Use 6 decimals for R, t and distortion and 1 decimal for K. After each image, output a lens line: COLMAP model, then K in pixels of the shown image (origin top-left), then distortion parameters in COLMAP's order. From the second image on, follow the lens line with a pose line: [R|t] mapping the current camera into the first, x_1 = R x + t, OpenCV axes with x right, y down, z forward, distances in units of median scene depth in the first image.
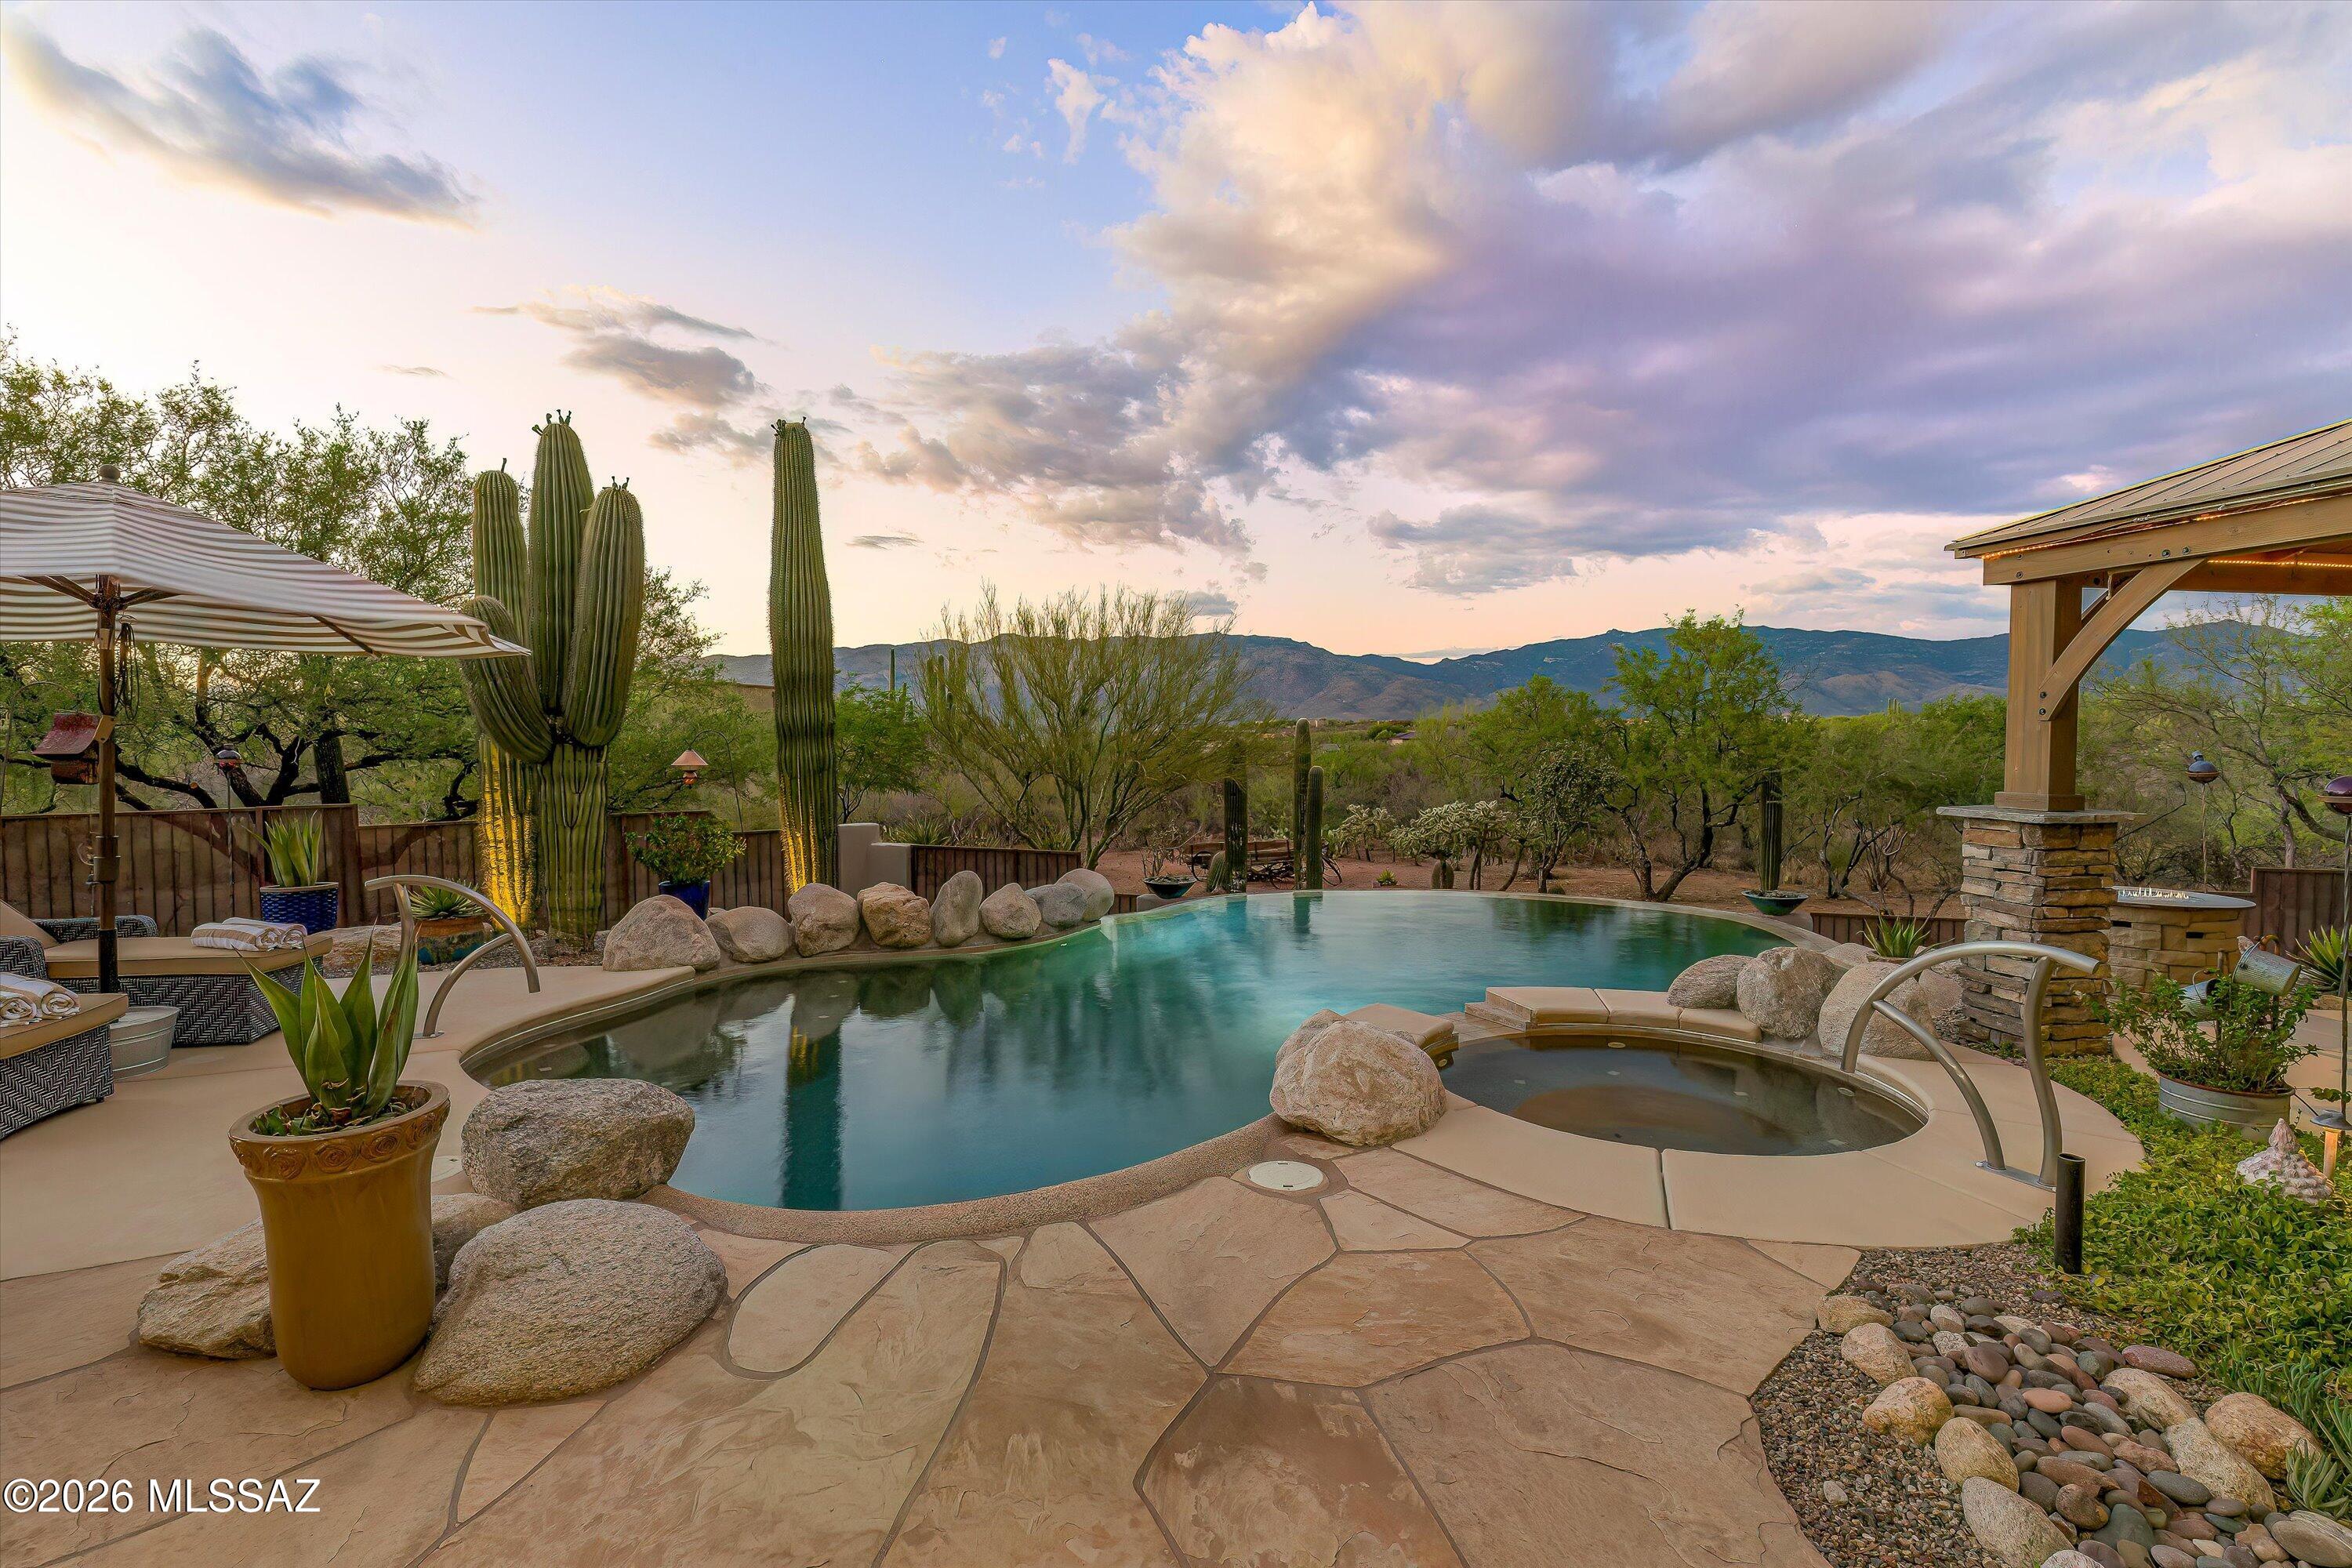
lens RADIAL K [[1110.2, 0, 1179.8], [0, 1110.2, 787.8], [0, 0, 1]] dist [0.002653, 0.000614]
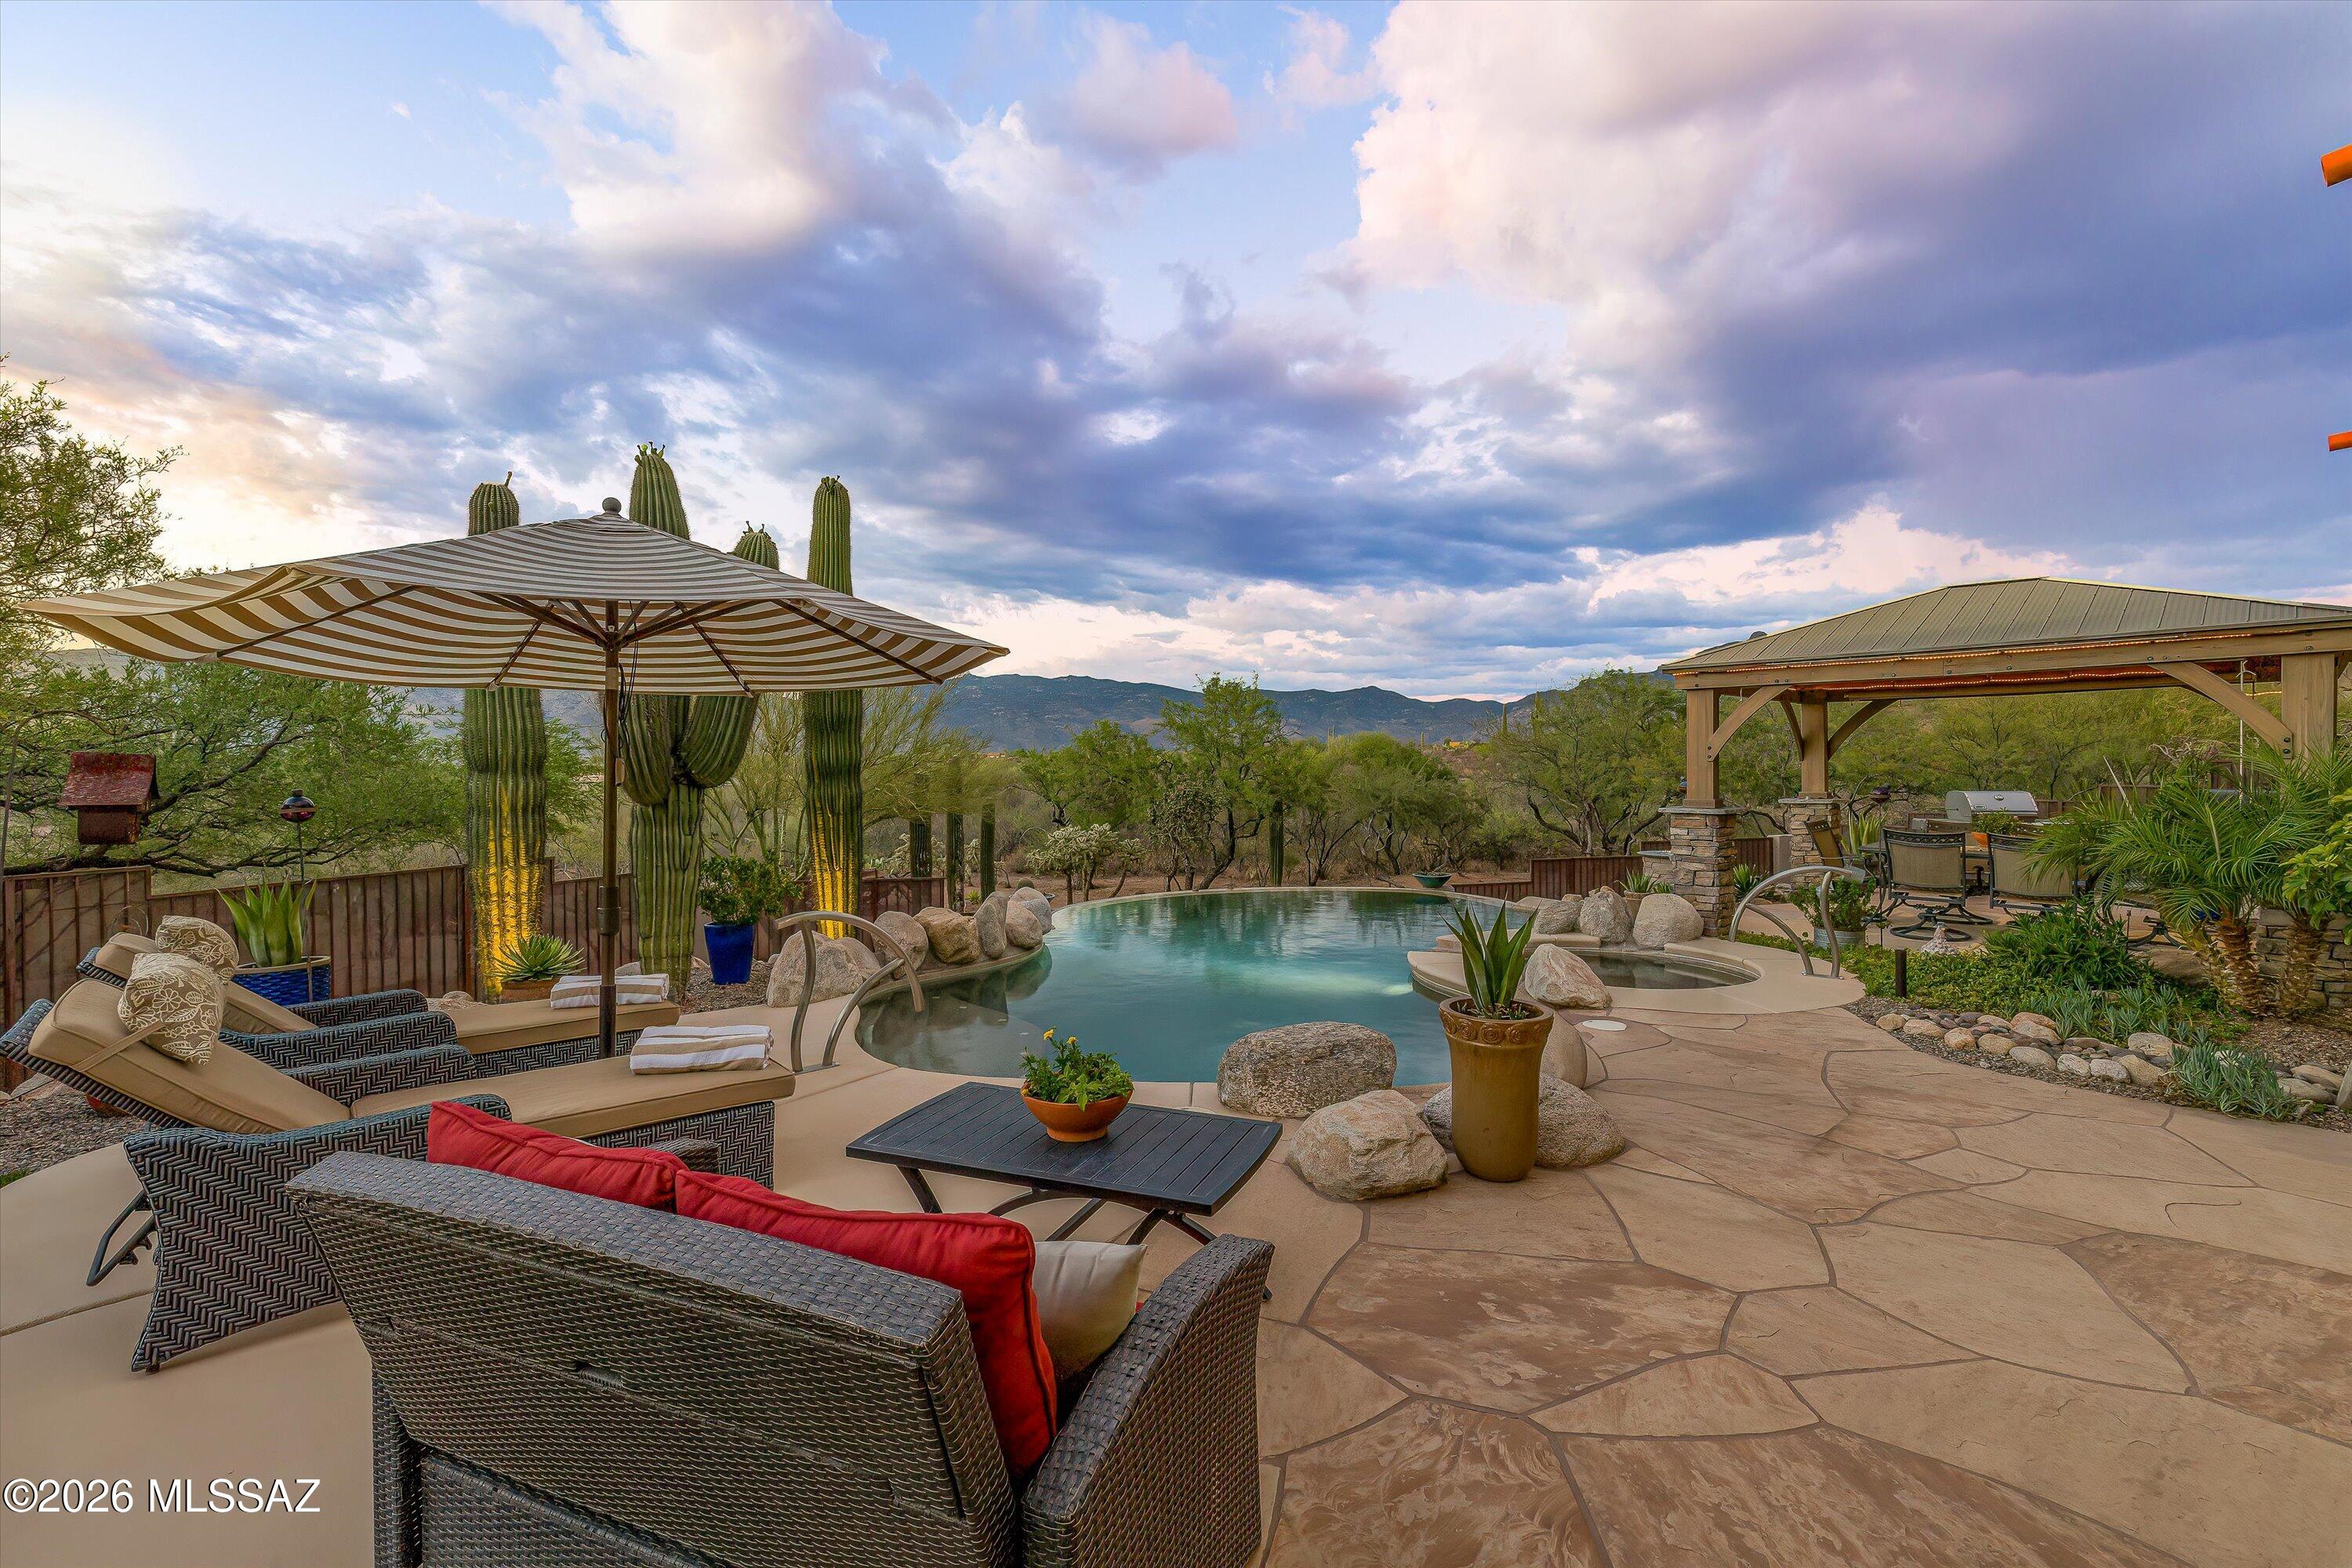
lens RADIAL K [[1052.1, 0, 1182.9], [0, 1052.1, 776.0], [0, 0, 1]] dist [0.000124, 0.000164]
pose [[0.833617, -0.008827, 0.552273, -0.670828], [0.030894, 0.999052, -0.030665, -0.004853], [-0.551478, 0.042624, 0.833099, -0.010421]]
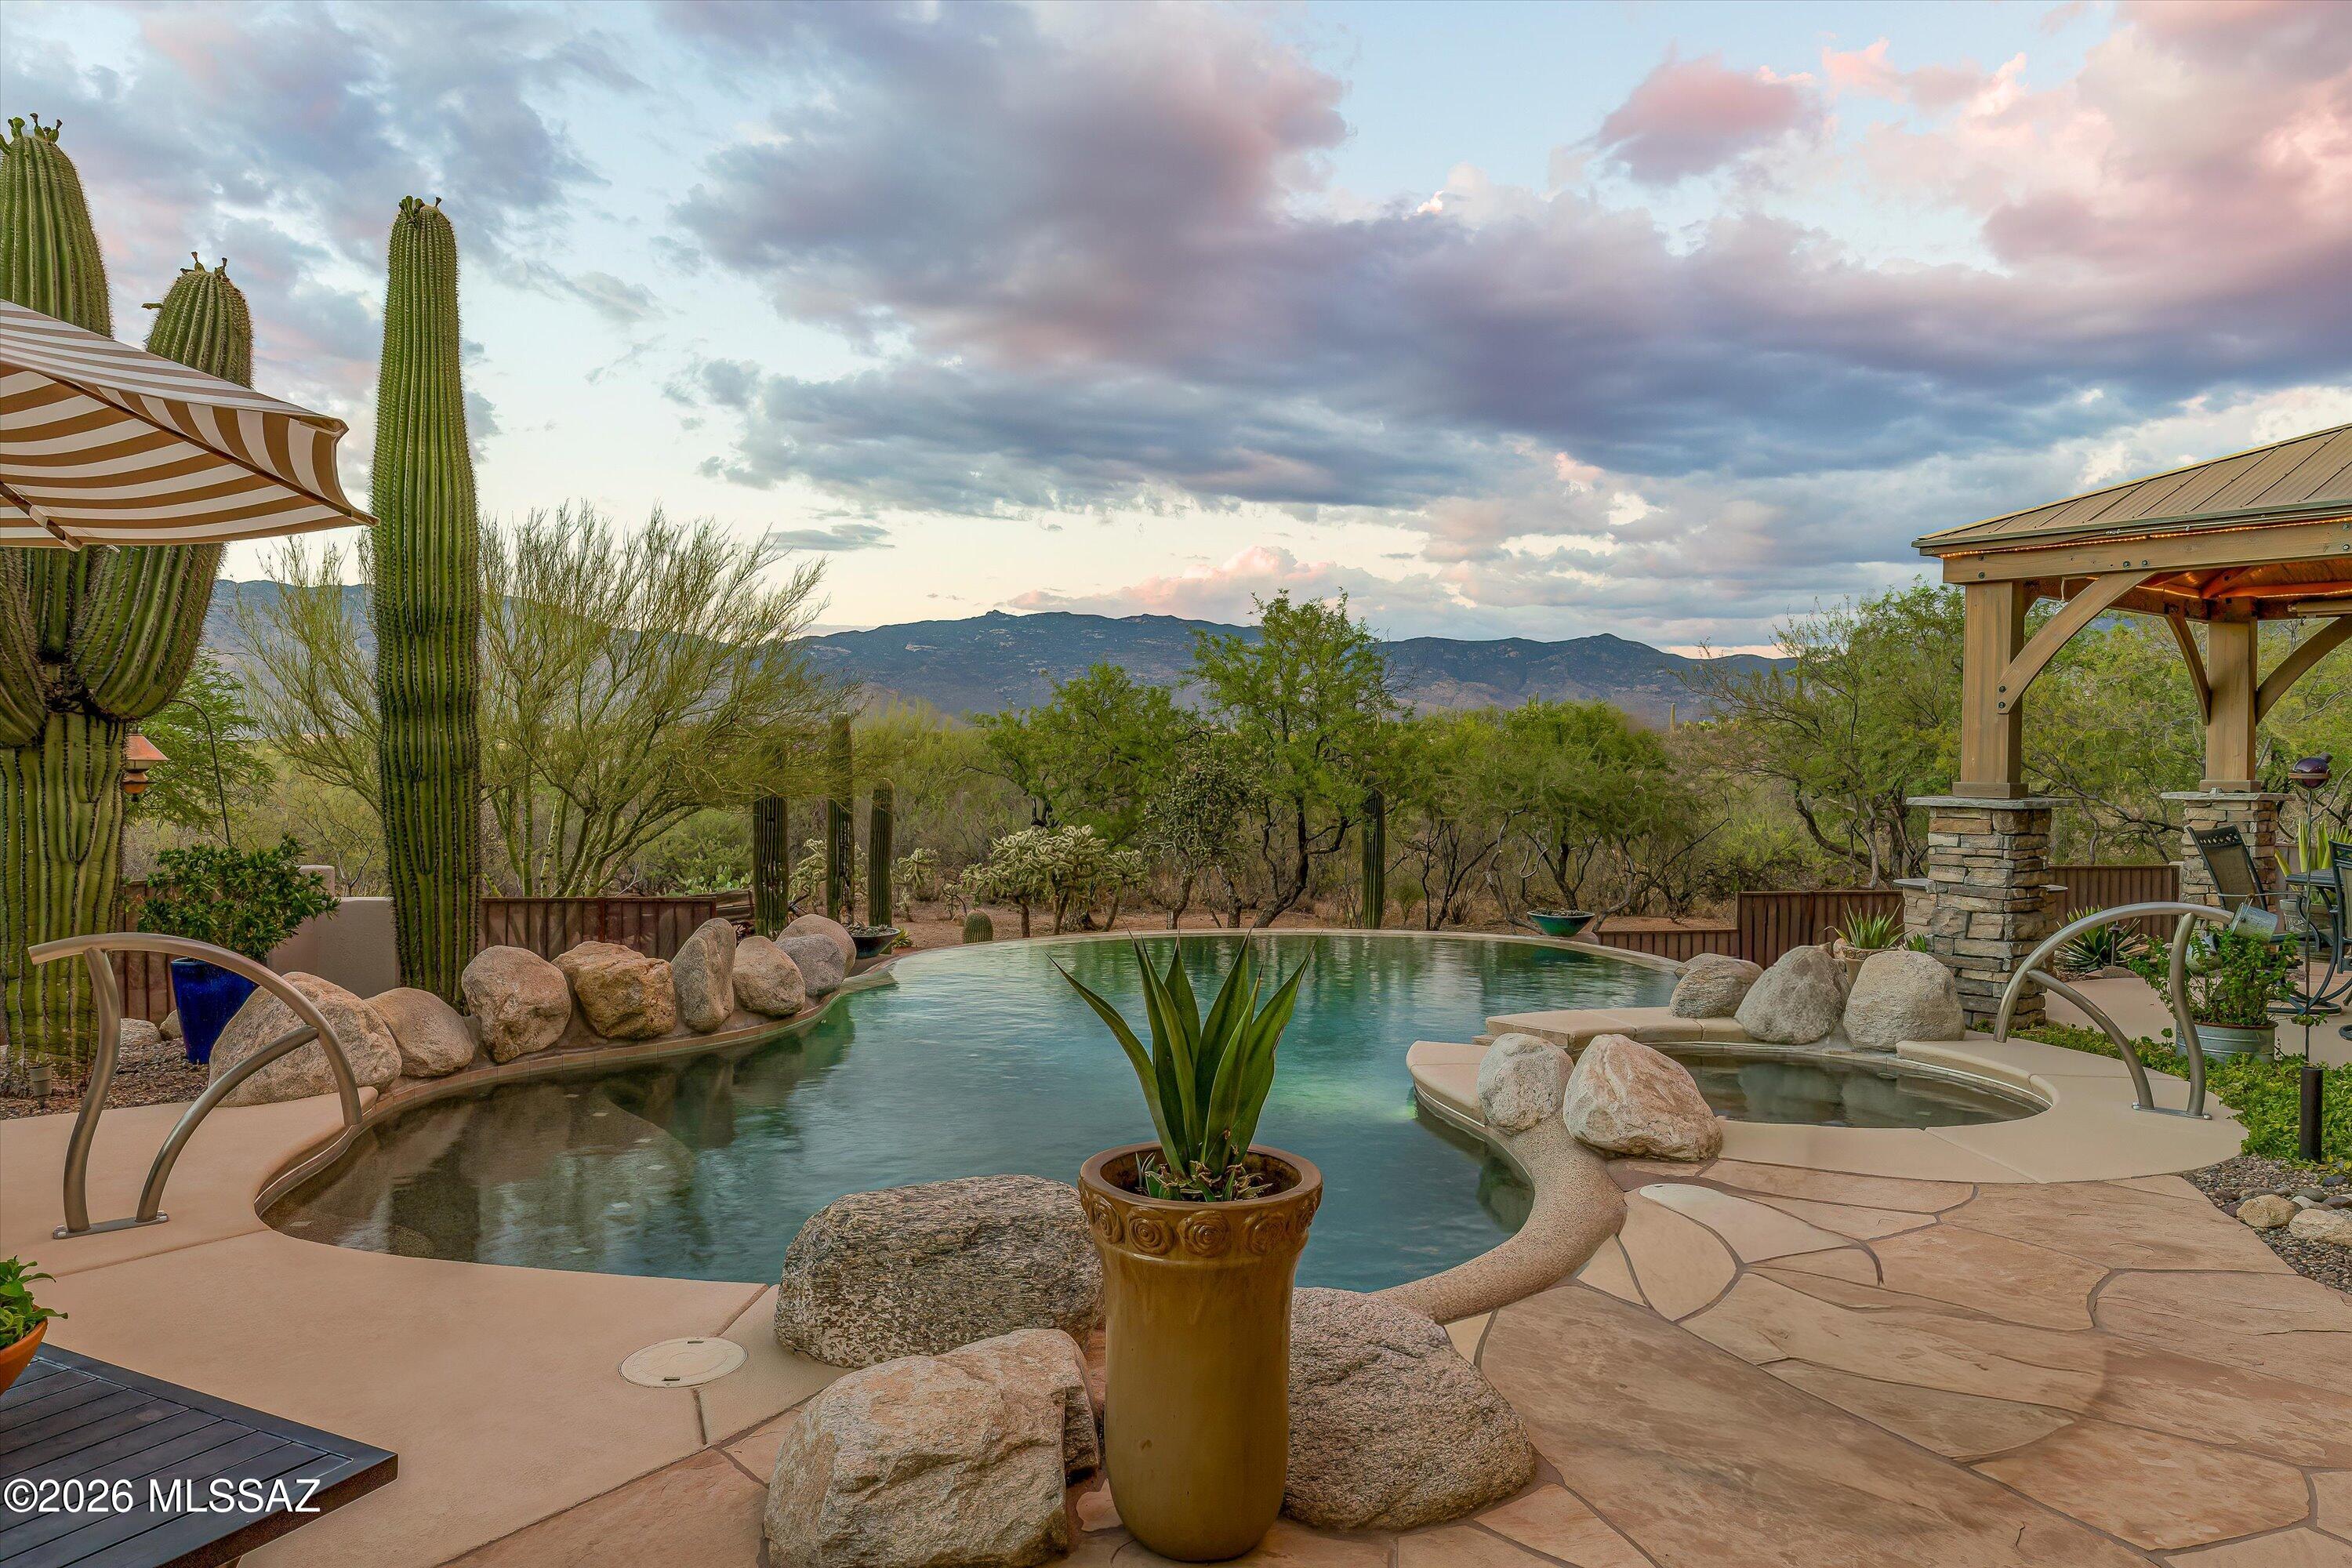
lens RADIAL K [[1579.3, 0, 1187.3], [0, 1579.3, 788.0], [0, 0, 1]] dist [0.005278, -0.000202]
pose [[0.876885, -0.001826, 0.480697, -0.427394], [0.012870, 0.999723, -0.019680, 0.020481], [-0.480528, 0.023443, 0.876666, 0.034310]]
